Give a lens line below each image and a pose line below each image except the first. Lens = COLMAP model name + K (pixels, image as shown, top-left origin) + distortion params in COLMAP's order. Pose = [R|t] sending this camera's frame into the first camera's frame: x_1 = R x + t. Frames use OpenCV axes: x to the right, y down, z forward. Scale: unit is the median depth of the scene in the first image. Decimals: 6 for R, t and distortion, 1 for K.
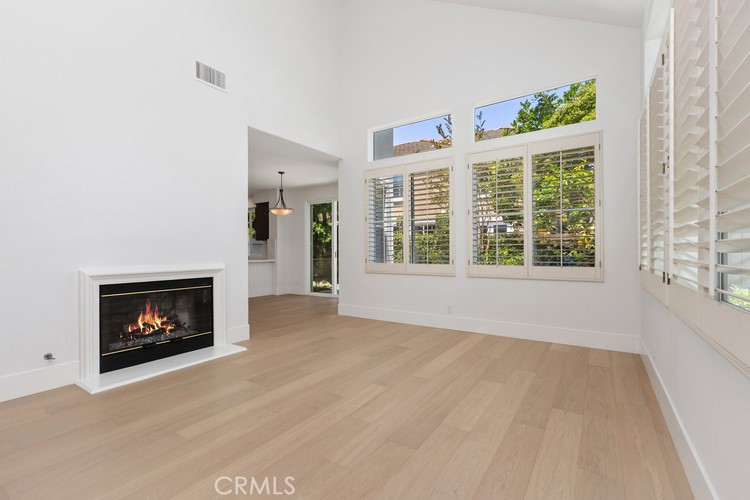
lens RADIAL K [[336.6, 0, 379.9], [0, 336.6, 253.1], [0, 0, 1]] dist [-0.002244, -0.000961]
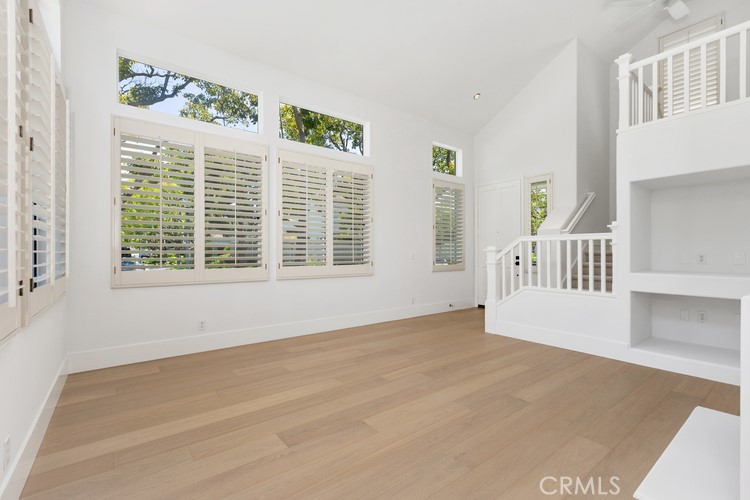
lens RADIAL K [[336.6, 0, 373.9], [0, 336.6, 251.9], [0, 0, 1]] dist [-0.002244, -0.000961]
pose [[-0.943497, 0.005119, 0.331342, -0.245556], [0.005487, 0.999985, 0.000176, -0.004961], [-0.331336, 0.001984, -0.943511, 1.540299]]
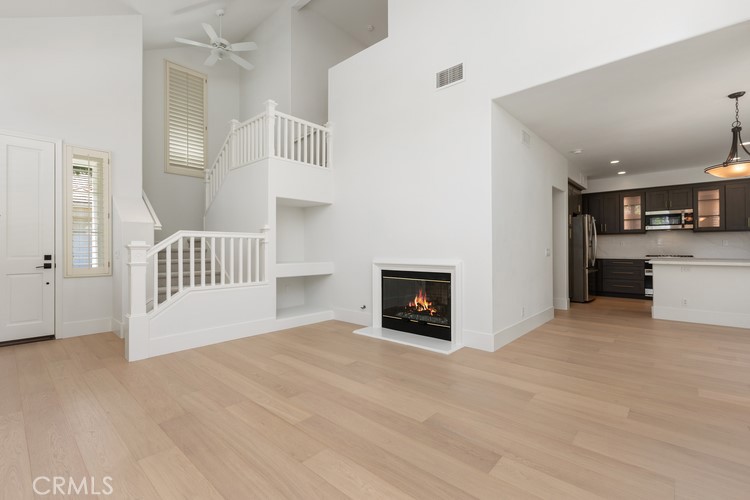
lens RADIAL K [[336.6, 0, 369.9], [0, 336.6, 244.4], [0, 0, 1]] dist [-0.002244, -0.000961]
pose [[-0.162293, -0.007381, -0.986715, 0.577853], [-0.000937, 0.999973, -0.007326, -0.007821], [0.986742, -0.000265, -0.162295, 0.978045]]
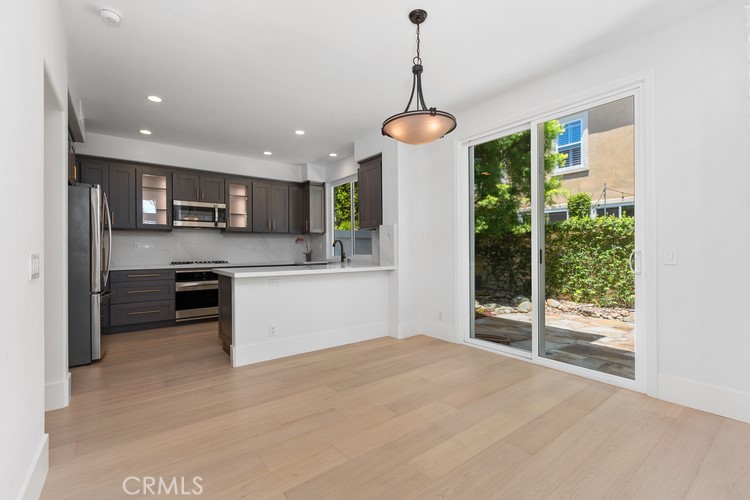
lens RADIAL K [[336.6, 0, 372.5], [0, 336.6, 249.7], [0, 0, 1]] dist [-0.002244, -0.000961]
pose [[0.939744, -0.003636, -0.341860, -0.410928], [0.001649, 0.999980, -0.006102, -0.003090], [0.341875, 0.005170, 0.939731, 1.244866]]
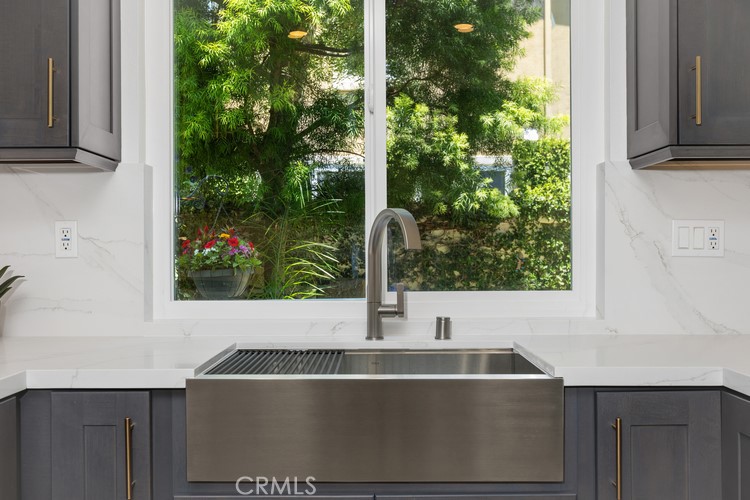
lens RADIAL K [[725.0, 0, 377.1], [0, 725.0, 248.3], [0, 0, 1]] dist [-0.020045, 0.000000]
pose [[0.841696, 0.003035, 0.539943, -1.444929], [0.003494, 0.999933, -0.011067, -0.020886], [-0.539940, 0.011202, 0.841629, 2.232619]]
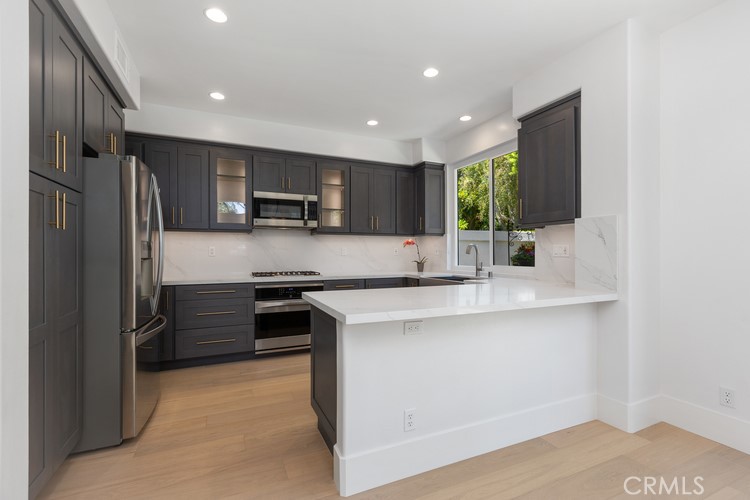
lens RADIAL K [[336.6, 0, 371.0], [0, 336.6, 254.5], [0, 0, 1]] dist [-0.002244, -0.000961]
pose [[0.835265, 0.006941, -0.549803, -0.775401], [-0.005569, 0.999976, 0.004164, -0.026210], [0.549819, -0.000417, 0.835284, 1.594563]]
